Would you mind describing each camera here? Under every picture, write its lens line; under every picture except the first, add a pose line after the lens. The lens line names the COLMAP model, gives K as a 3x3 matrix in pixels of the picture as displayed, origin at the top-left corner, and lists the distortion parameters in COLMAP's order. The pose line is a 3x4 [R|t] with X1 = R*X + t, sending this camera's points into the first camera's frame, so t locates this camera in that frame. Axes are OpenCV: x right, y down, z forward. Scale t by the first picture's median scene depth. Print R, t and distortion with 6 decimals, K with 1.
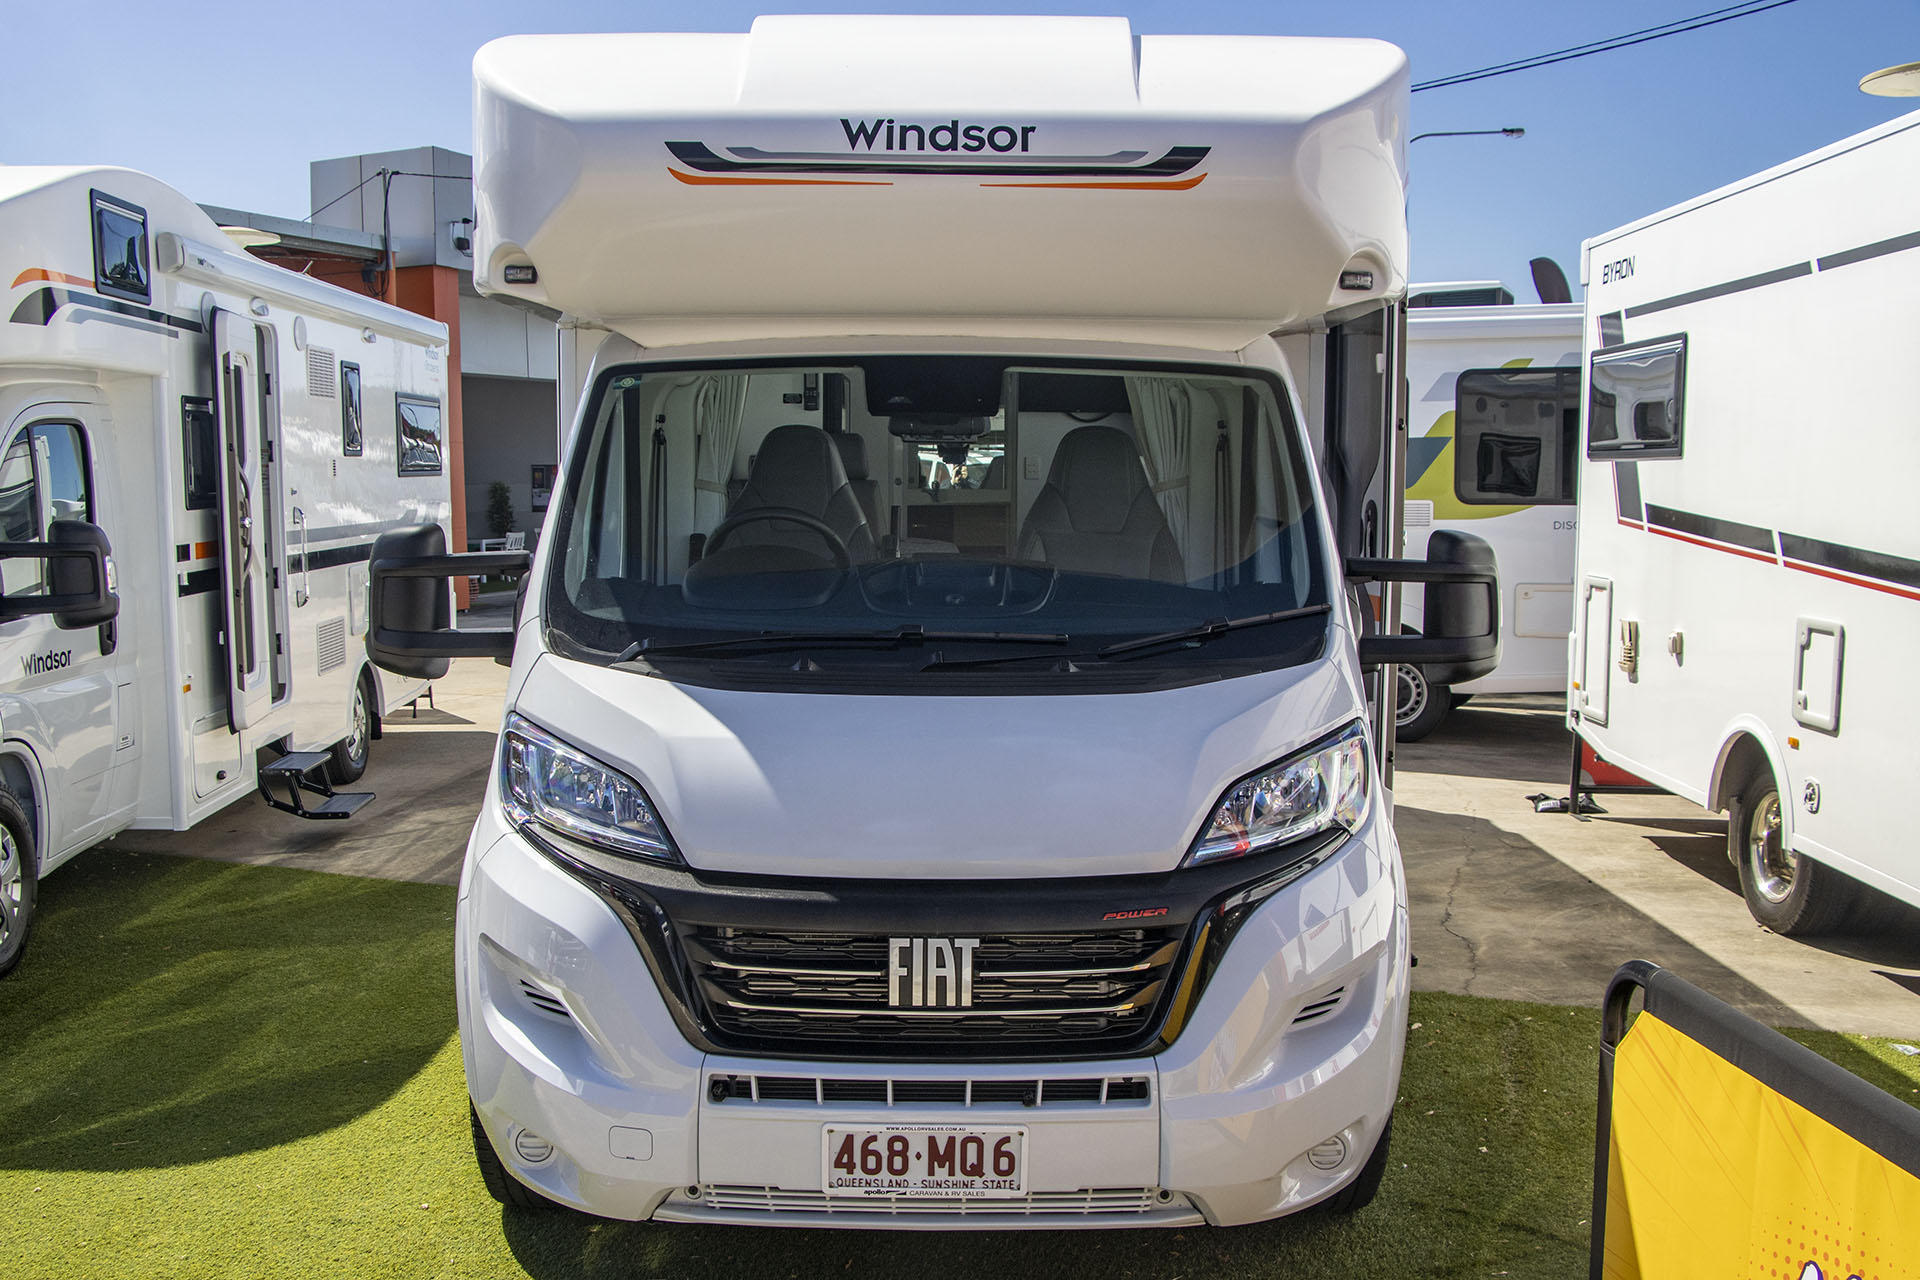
lens RADIAL K [[1748.8, 0, 1035.4], [0, 1748.8, 648.8], [0, 0, 1]] dist [-0.154111, 0.269804]
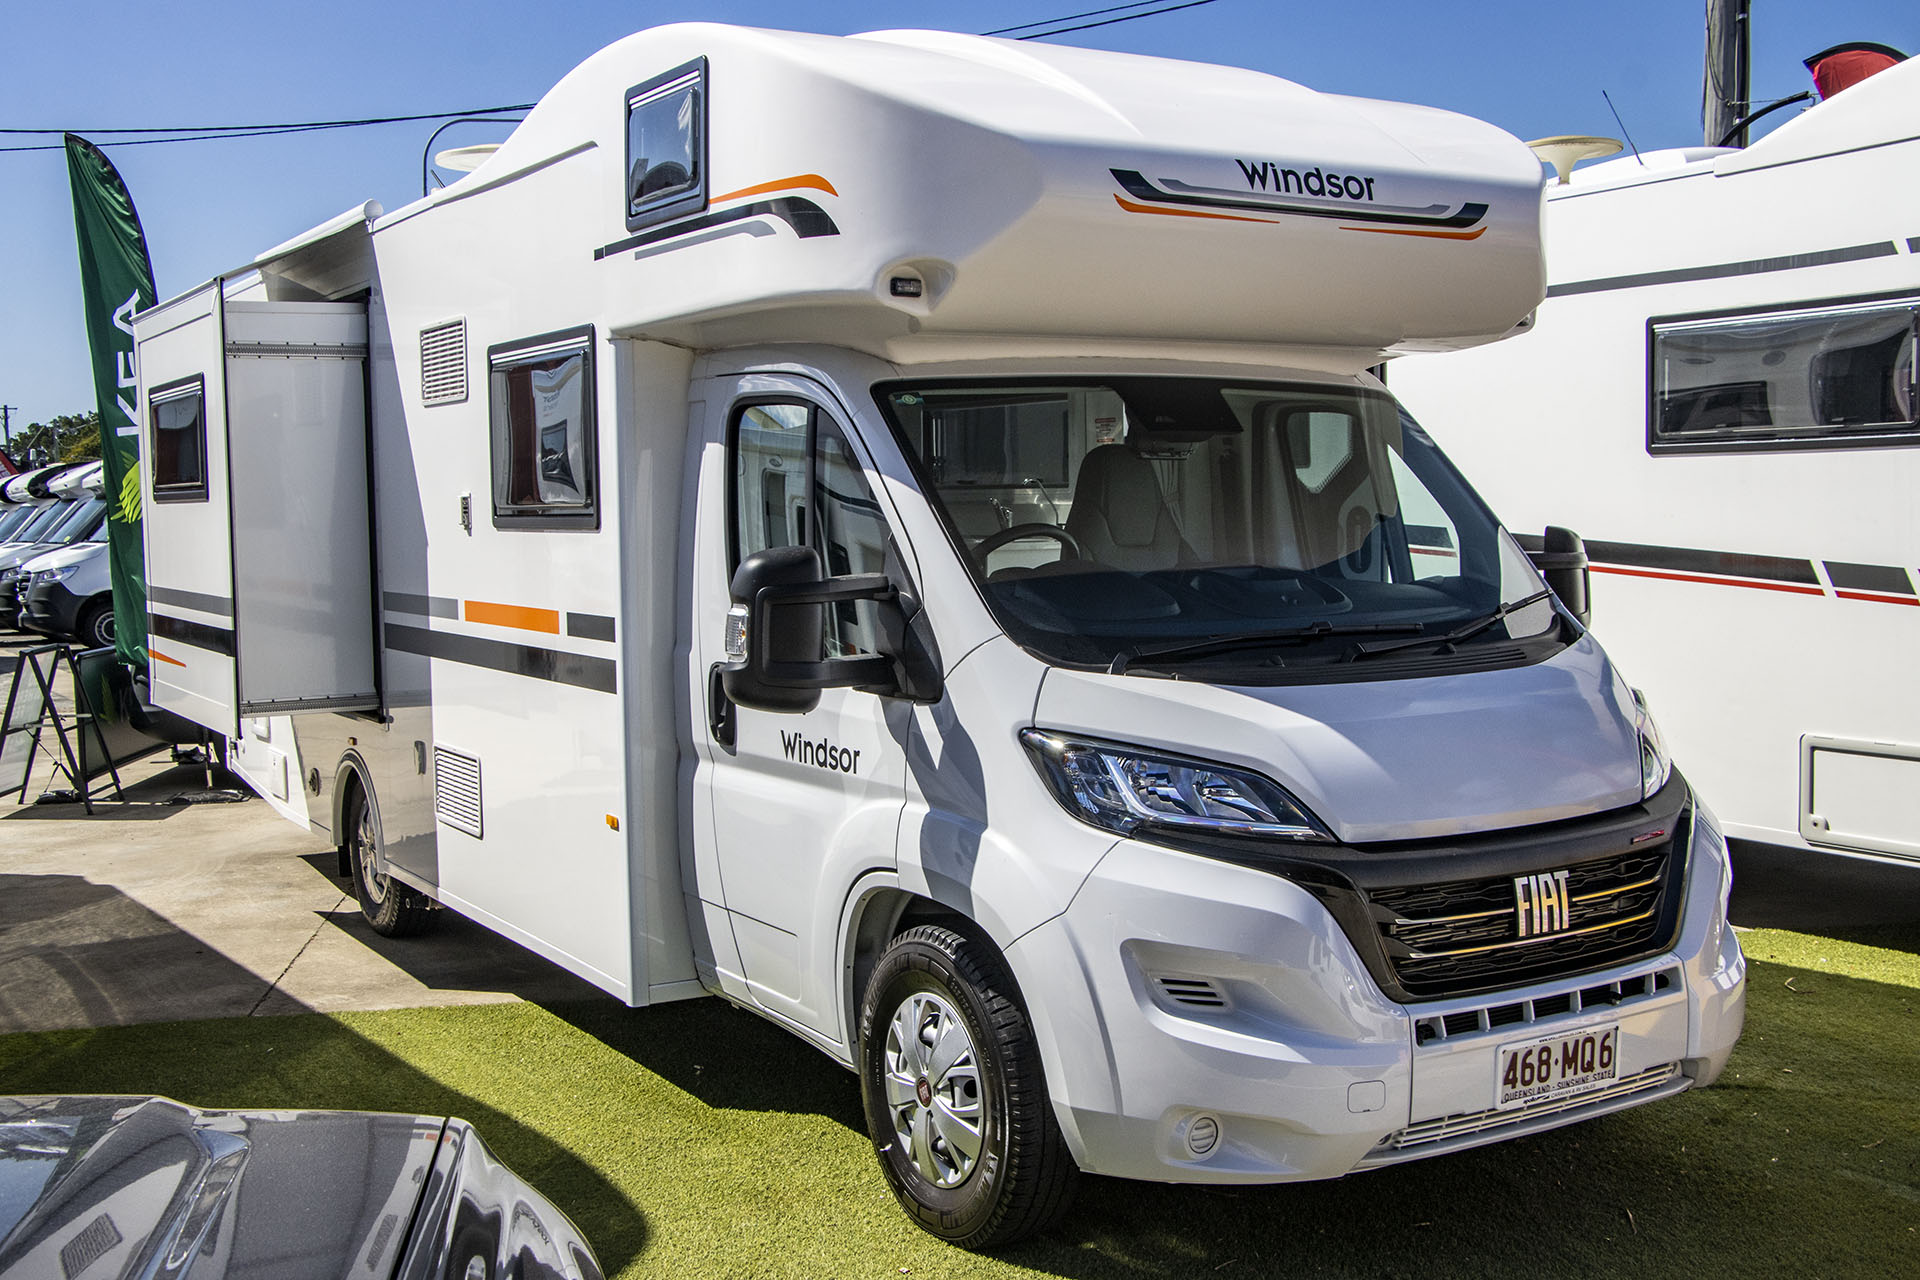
lens RADIAL K [[2033.0, 0, 960.2], [0, 2033.0, 634.1], [0, 0, 1]] dist [-0.008296, -0.006829]
pose [[0.852773, -0.053746, 0.519509, -1.100680], [0.073672, 0.997124, -0.017775, -0.000213], [-0.517060, 0.053432, 0.854280, 0.019785]]
